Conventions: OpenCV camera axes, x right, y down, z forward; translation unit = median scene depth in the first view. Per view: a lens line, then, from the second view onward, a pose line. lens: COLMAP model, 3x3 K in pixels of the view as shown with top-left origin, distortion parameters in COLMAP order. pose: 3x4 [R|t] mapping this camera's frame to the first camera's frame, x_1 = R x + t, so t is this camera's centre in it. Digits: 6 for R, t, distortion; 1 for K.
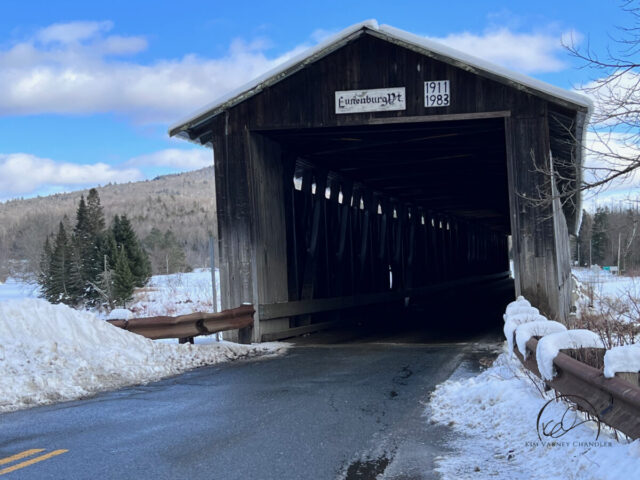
lens RADIAL K [[1054.1, 0, 318.3], [0, 1054.1, 235.9], [0, 0, 1]] dist [0.191198, 0.000000]
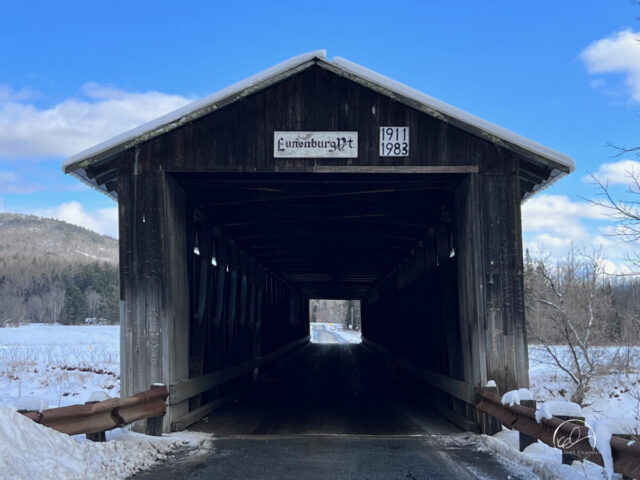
lens RADIAL K [[1054.1, 0, 318.9], [0, 1054.1, 244.4], [0, 0, 1]] dist [0.191198, 0.000000]
pose [[0.974390, 0.041674, 0.220971, -0.133174], [-0.030870, 0.998163, -0.052124, -0.004003], [-0.222737, 0.043968, 0.973887, 0.180432]]
